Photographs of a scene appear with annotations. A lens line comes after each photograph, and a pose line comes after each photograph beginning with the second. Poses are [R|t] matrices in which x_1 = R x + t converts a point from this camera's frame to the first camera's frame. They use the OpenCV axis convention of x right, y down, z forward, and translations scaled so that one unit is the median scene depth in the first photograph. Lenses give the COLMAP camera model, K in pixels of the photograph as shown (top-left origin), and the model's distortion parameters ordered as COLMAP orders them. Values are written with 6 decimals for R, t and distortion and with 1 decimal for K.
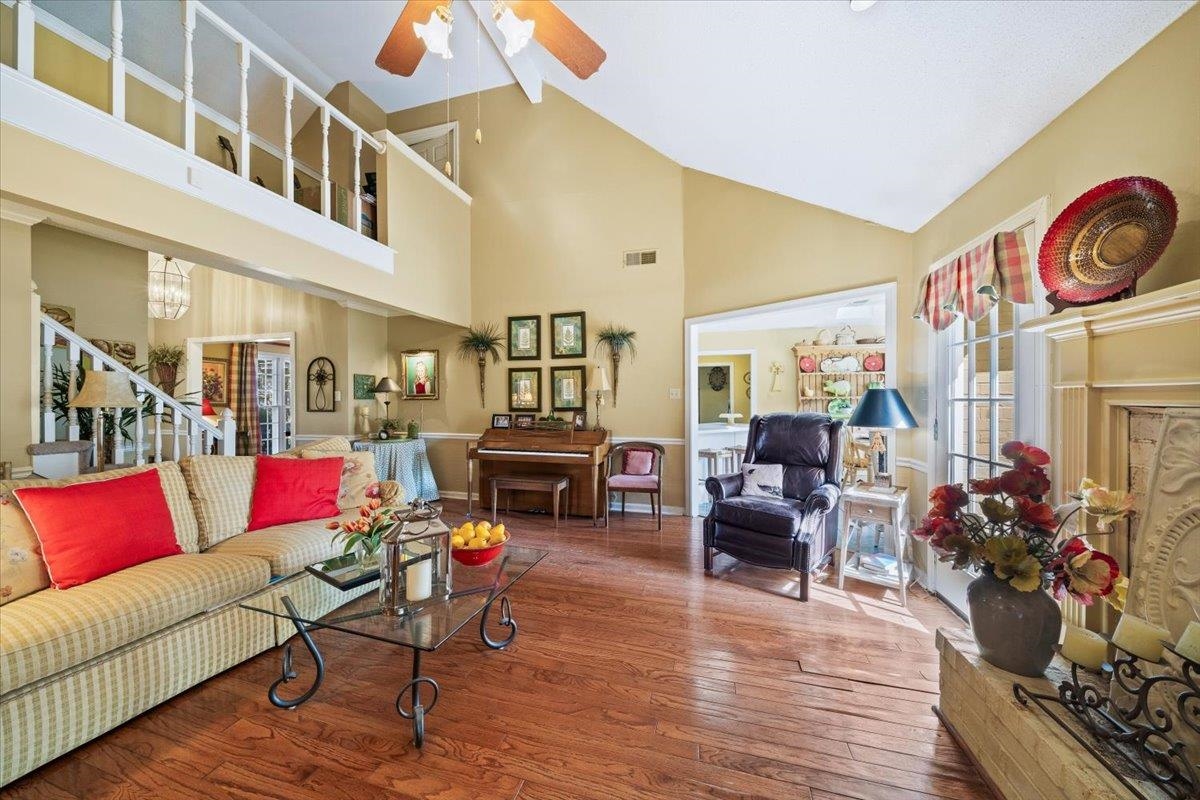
lens RADIAL K [[413.9, 0, 595.0], [0, 413.9, 400.6], [0, 0, 1]] dist [-0.001513, -0.000126]
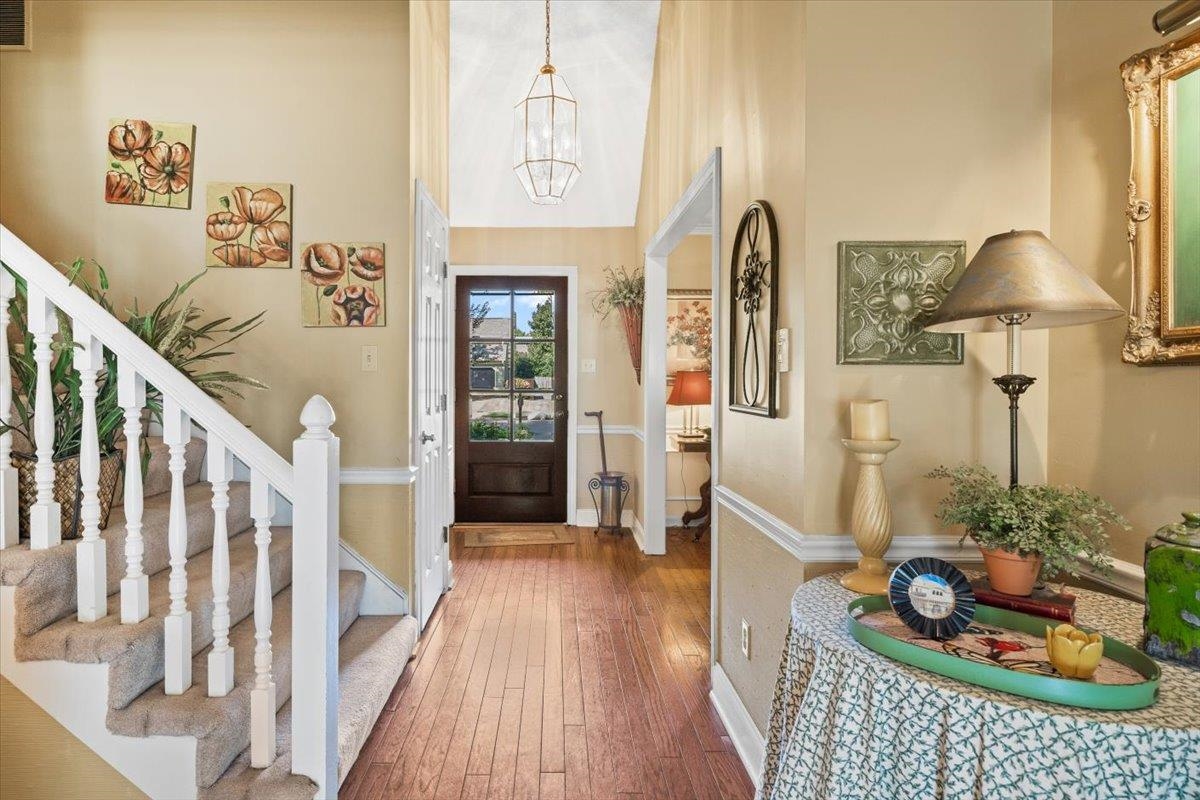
lens RADIAL K [[701.0, 0, 600.0], [0, 701.0, 400.0], [0, 0, 1]] dist [0.000219, 0.000225]
pose [[0.336403, 0.010909, -0.941655, -0.292640], [0.000179, 0.999932, 0.011648, 0.009150], [0.941718, -0.004087, 0.336378, 0.751760]]
